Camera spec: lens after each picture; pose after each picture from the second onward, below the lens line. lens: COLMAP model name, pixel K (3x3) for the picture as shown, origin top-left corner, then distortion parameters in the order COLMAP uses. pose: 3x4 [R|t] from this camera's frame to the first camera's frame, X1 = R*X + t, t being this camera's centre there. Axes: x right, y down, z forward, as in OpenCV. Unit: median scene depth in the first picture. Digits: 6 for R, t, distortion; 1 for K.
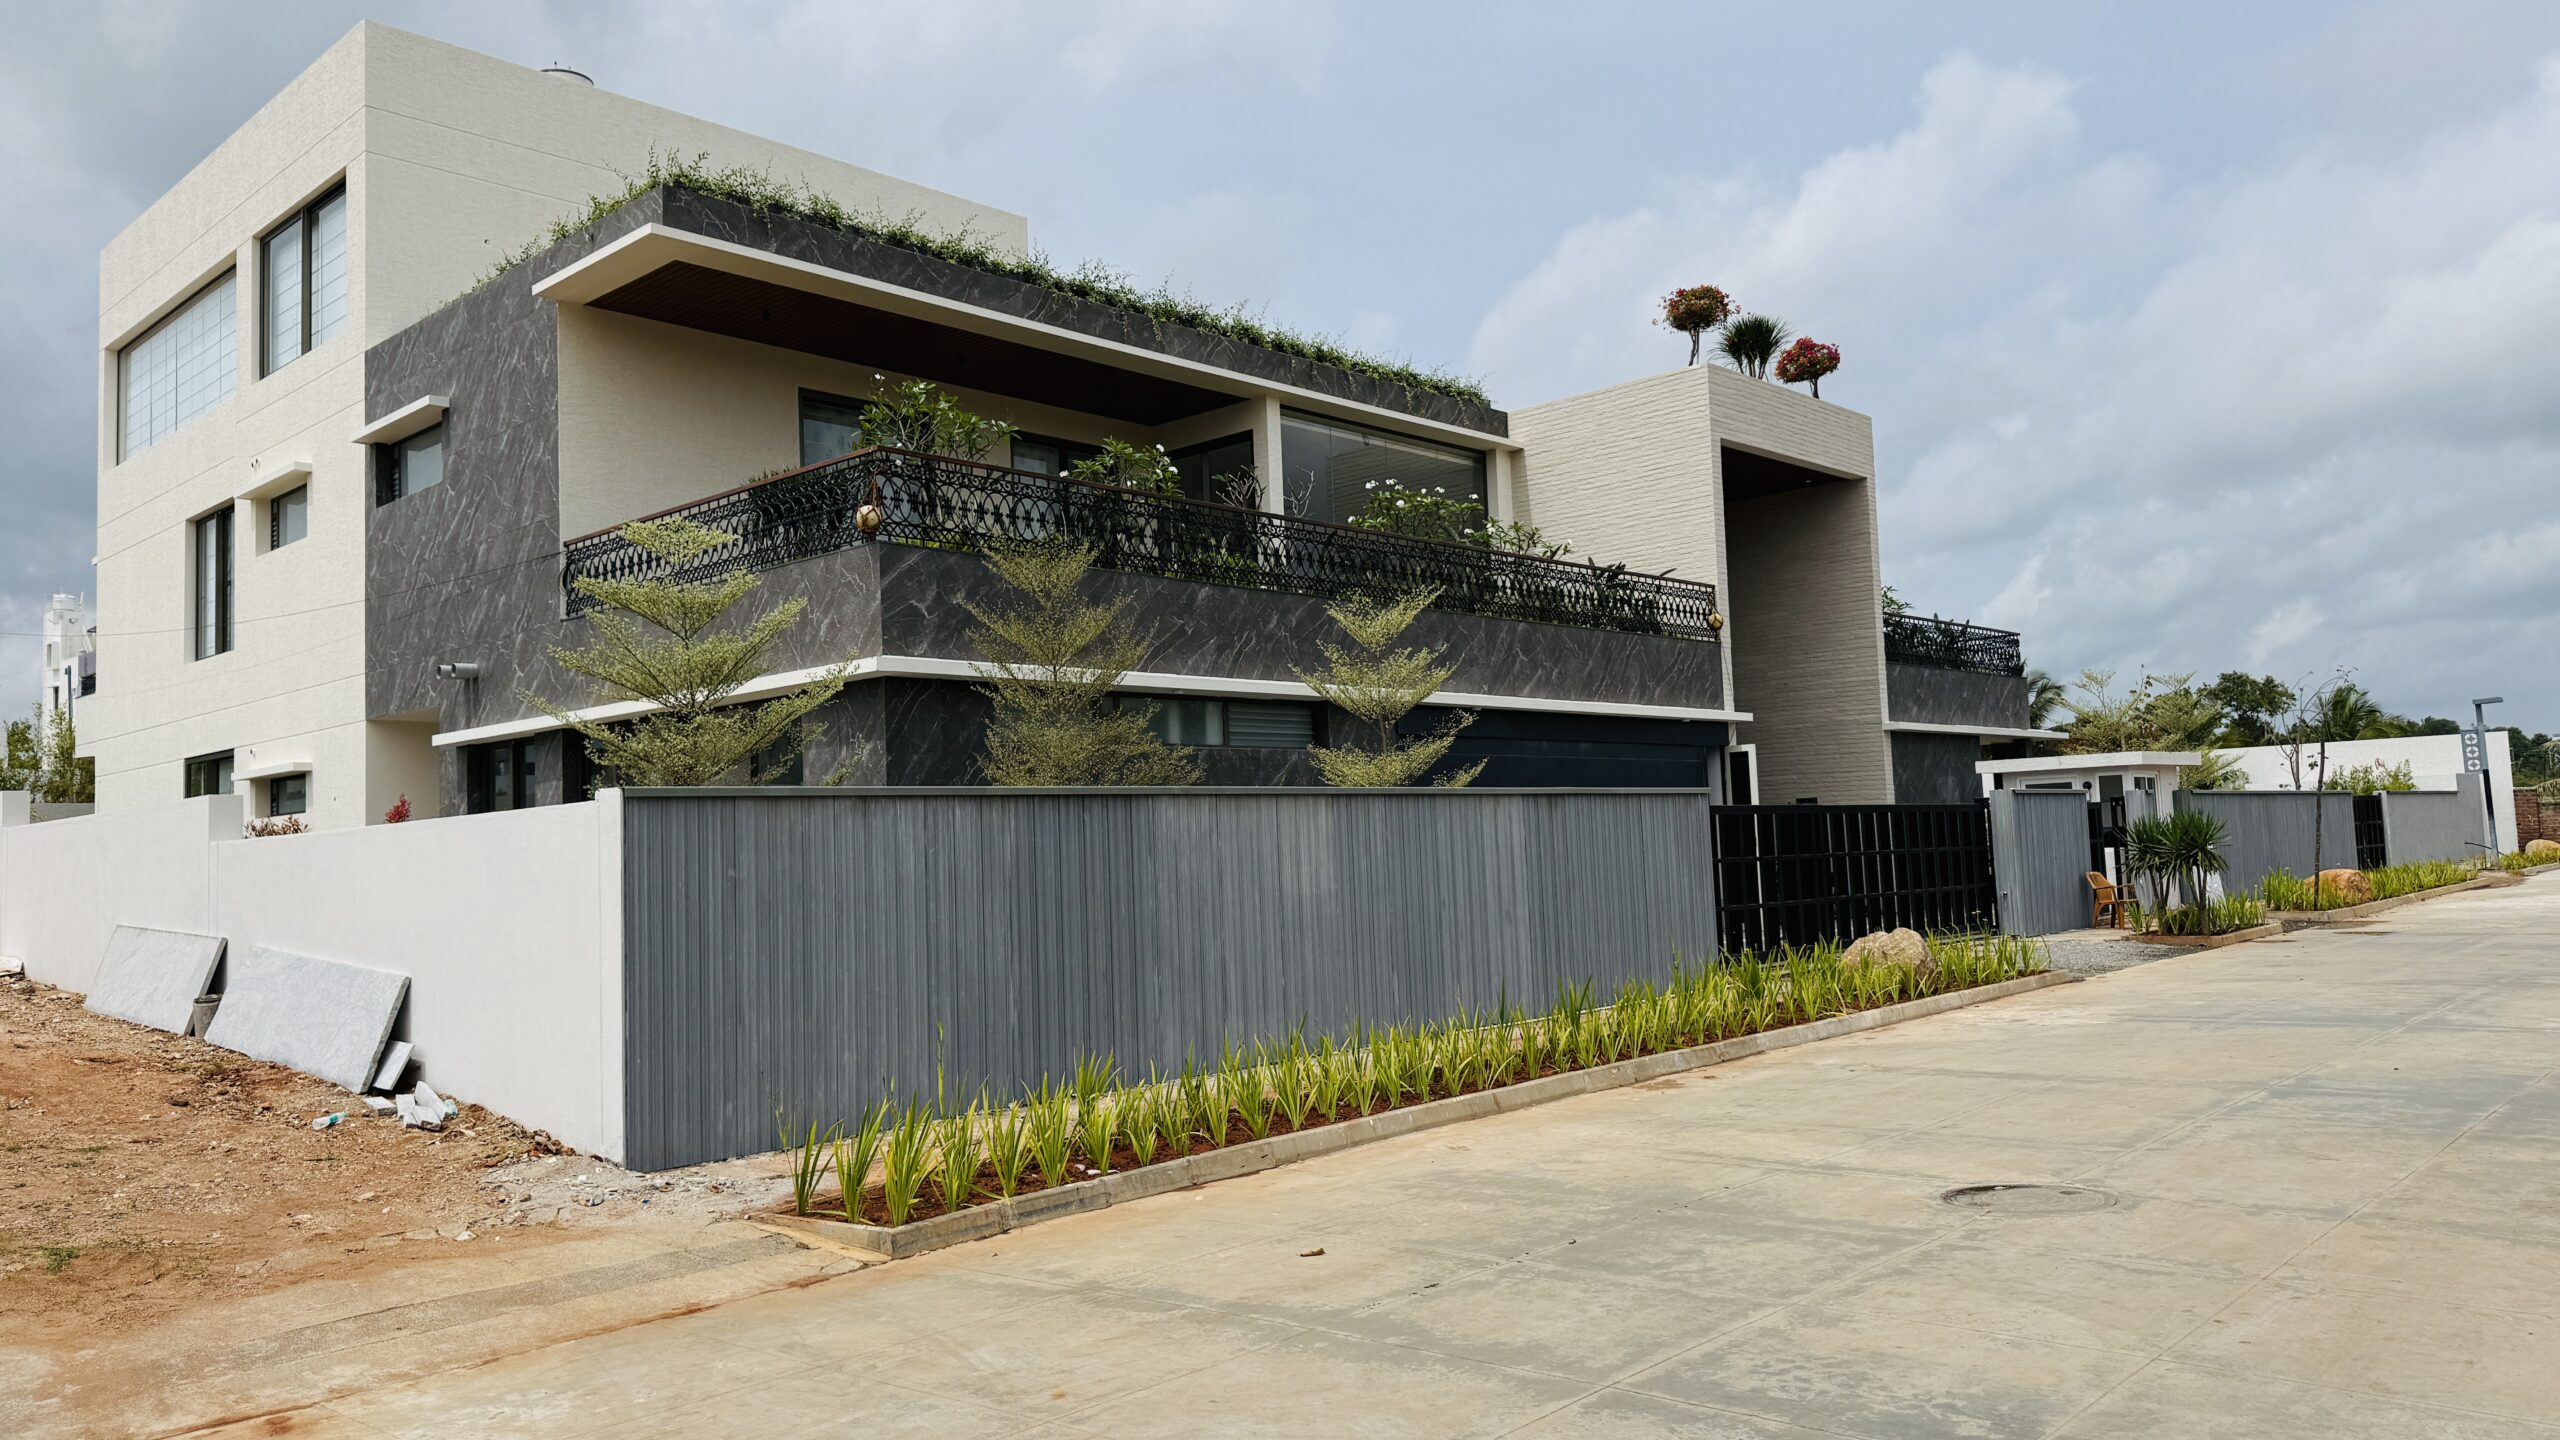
lens RADIAL K [[1780.6, 0, 1280.5], [0, 1780.6, 729.3], [0, 0, 1]] dist [0.115637, -0.170098]
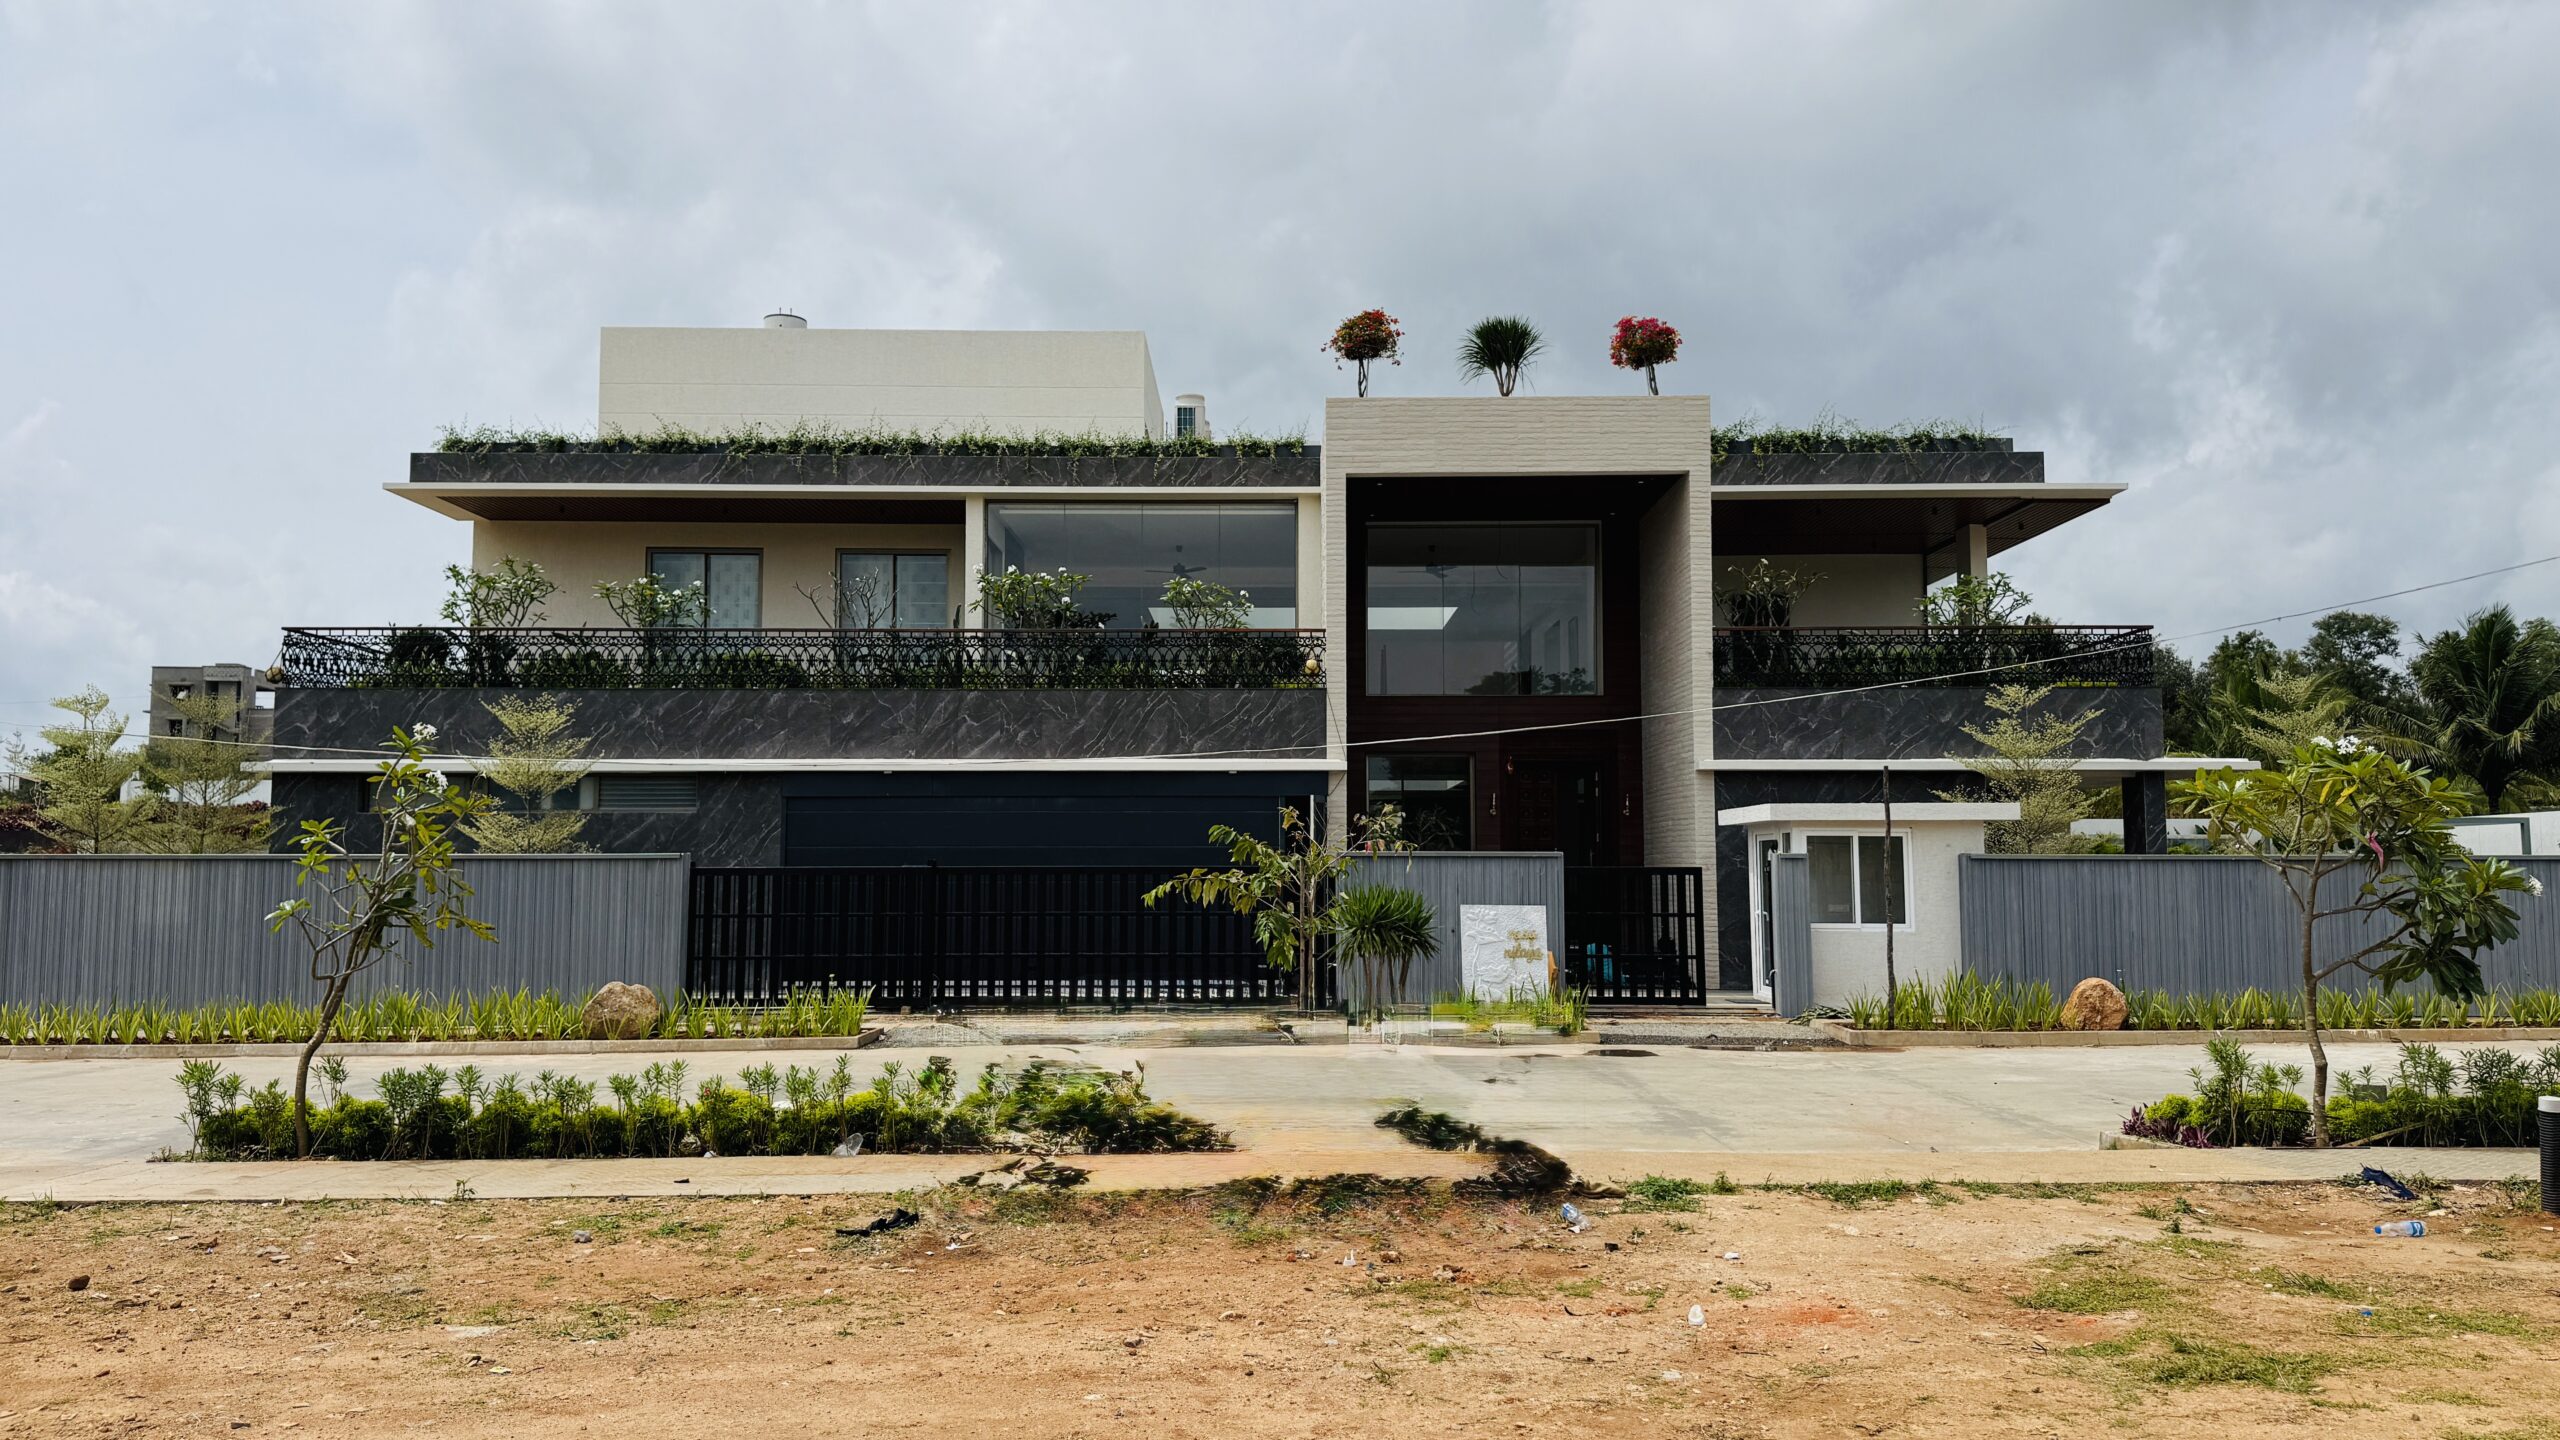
lens RADIAL K [[1780.6, 0, 1280.5], [0, 1780.6, 729.3], [0, 0, 1]] dist [0.115637, -0.170098]
pose [[0.673453, -0.023522, -0.738856, 1.257772], [0.025442, 0.999639, -0.008635, -0.025370], [0.738792, -0.012983, 0.673808, 0.462063]]
